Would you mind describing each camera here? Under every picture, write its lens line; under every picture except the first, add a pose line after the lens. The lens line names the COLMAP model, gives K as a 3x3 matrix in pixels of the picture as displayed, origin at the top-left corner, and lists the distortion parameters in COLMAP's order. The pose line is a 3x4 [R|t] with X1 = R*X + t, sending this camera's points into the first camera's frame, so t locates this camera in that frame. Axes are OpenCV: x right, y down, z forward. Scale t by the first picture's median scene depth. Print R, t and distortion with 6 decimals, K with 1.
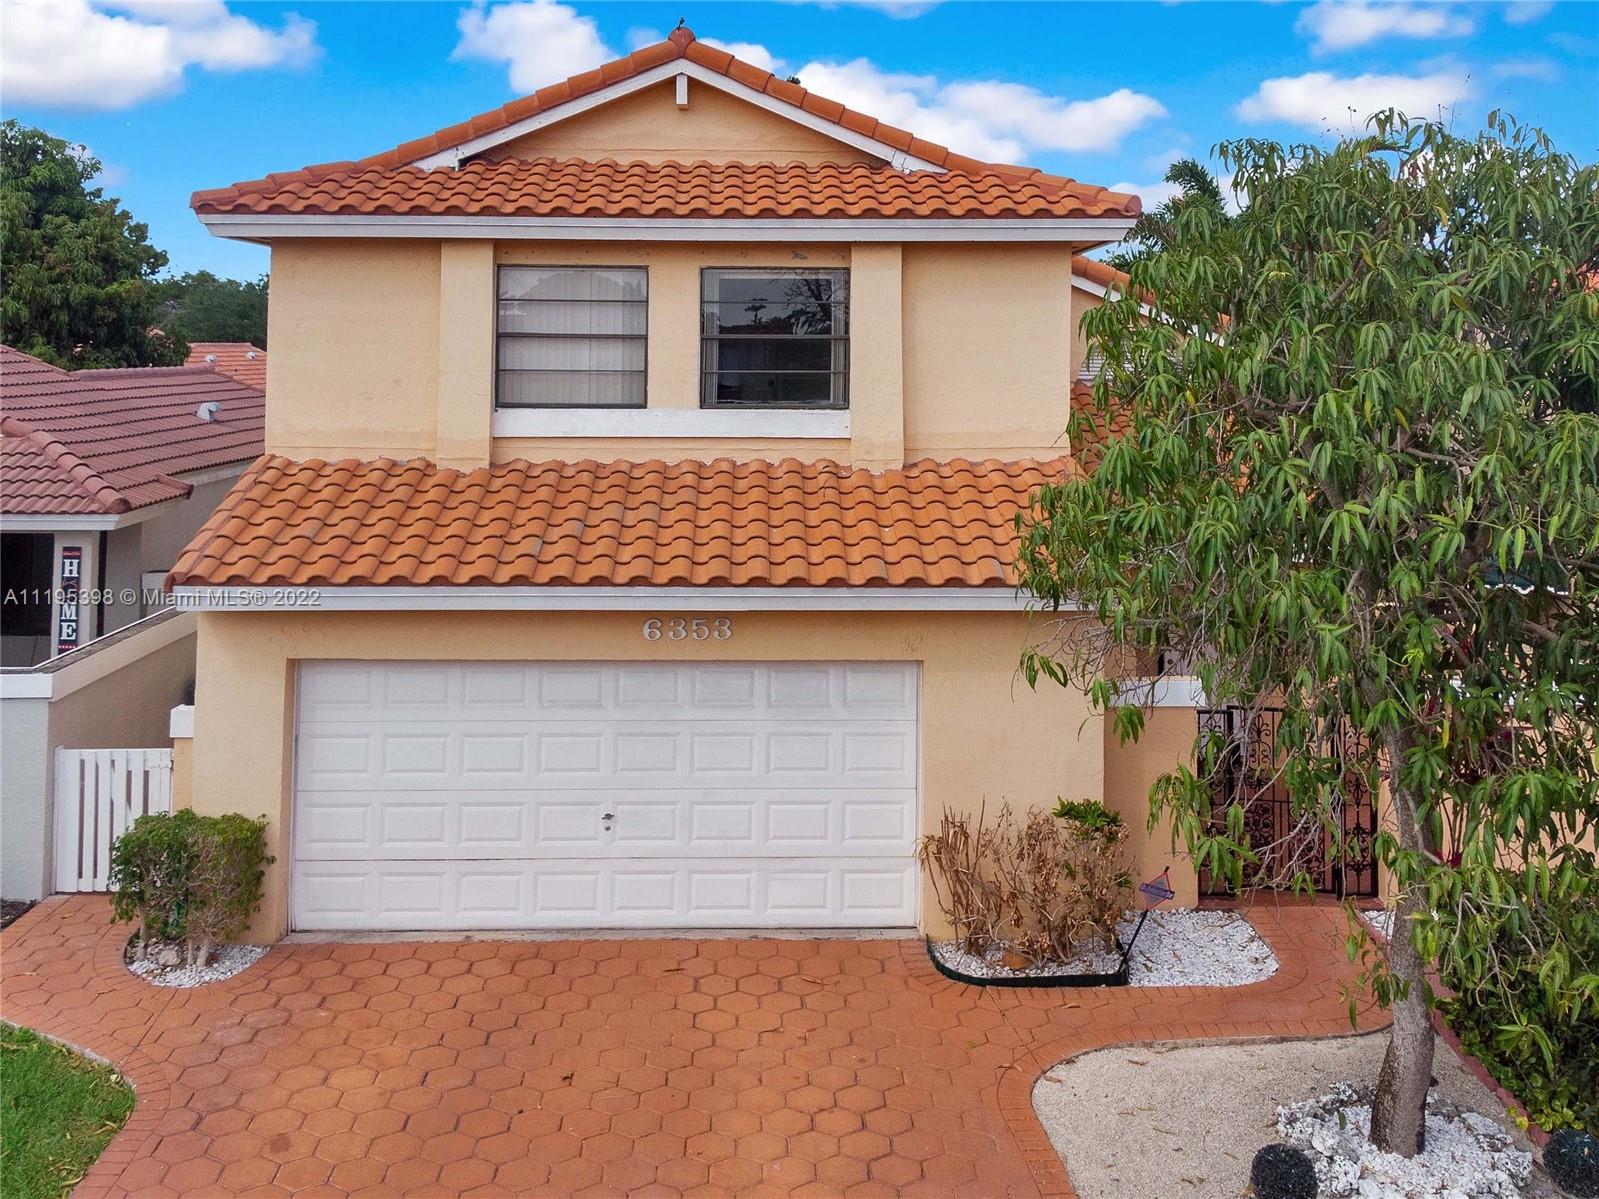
lens RADIAL K [[1213.3, 0, 796.6], [0, 1213.3, 513.5], [0, 0, 1]] dist [0.047468, -0.035029]
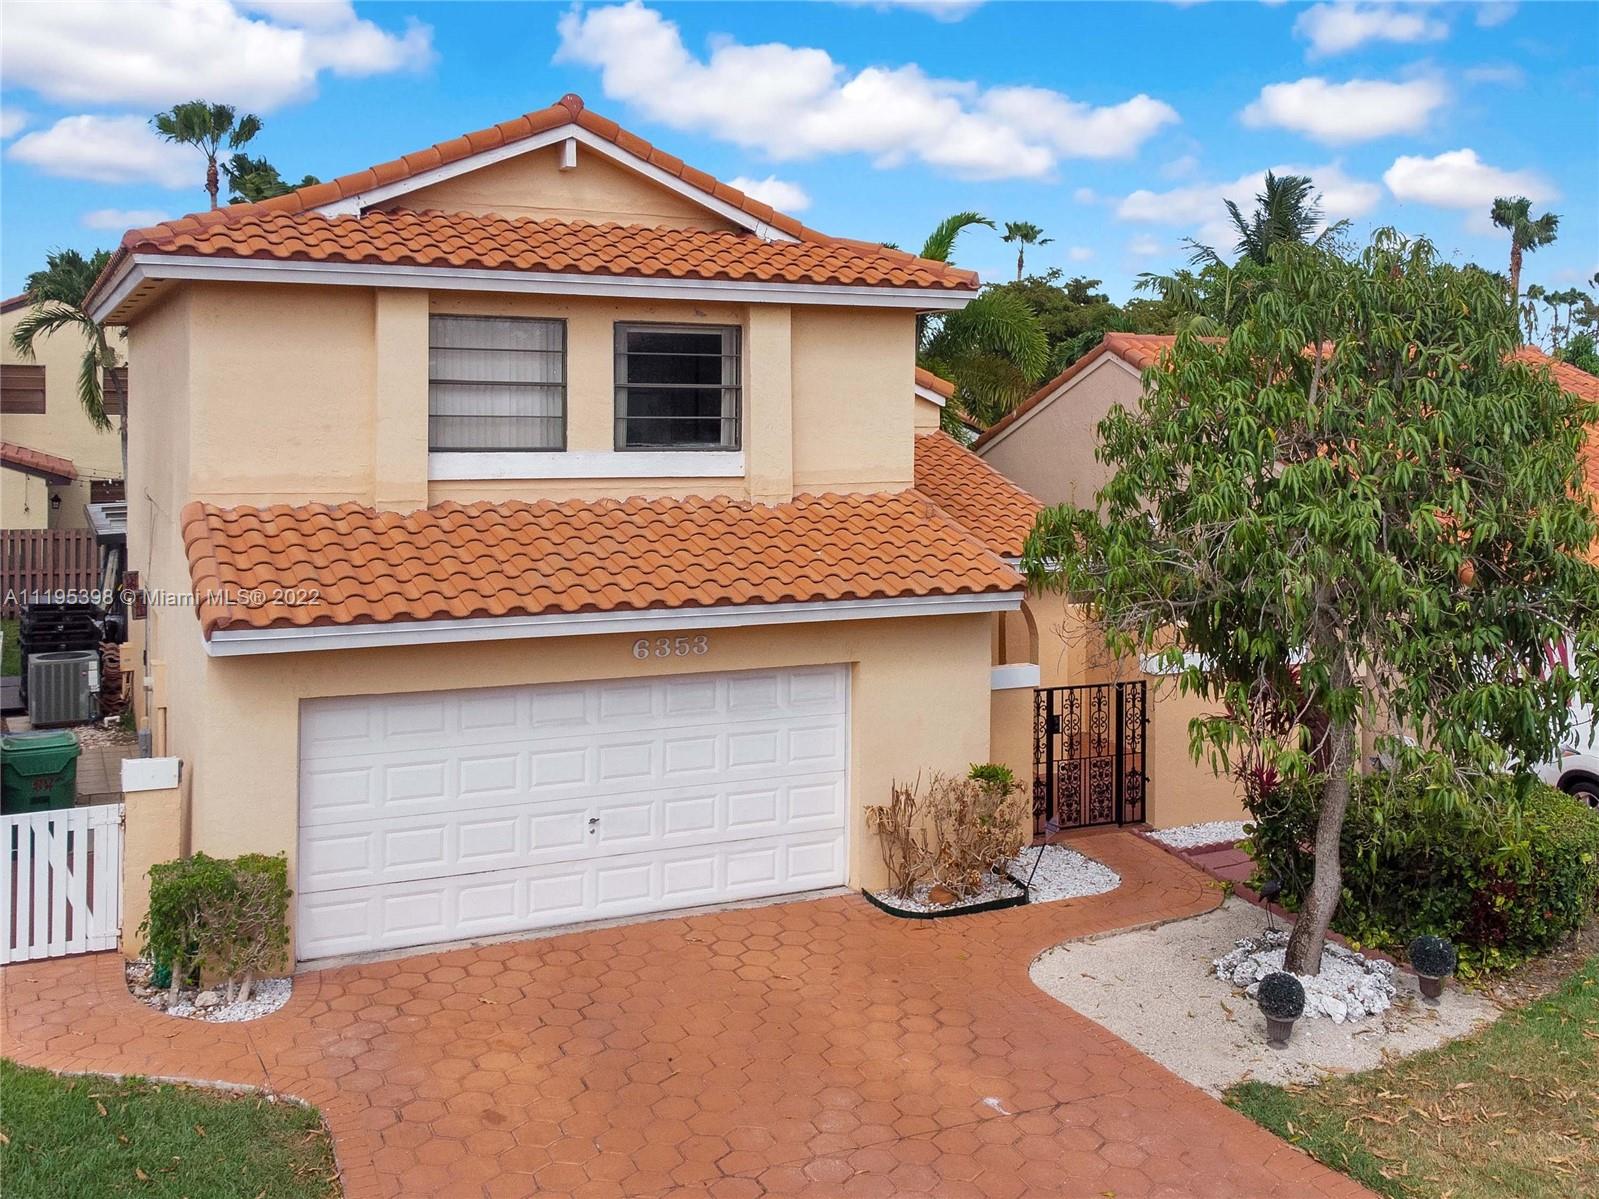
lens RADIAL K [[1116.6, 0, 799.5], [0, 1116.6, 599.5], [0, 0, 1]] dist [0.031571, -0.006380]
pose [[0.952013, -0.049535, 0.302024, -0.271170], [0.036208, 0.998114, 0.049568, 0.003567], [-0.303909, -0.036254, 0.952011, -0.021524]]
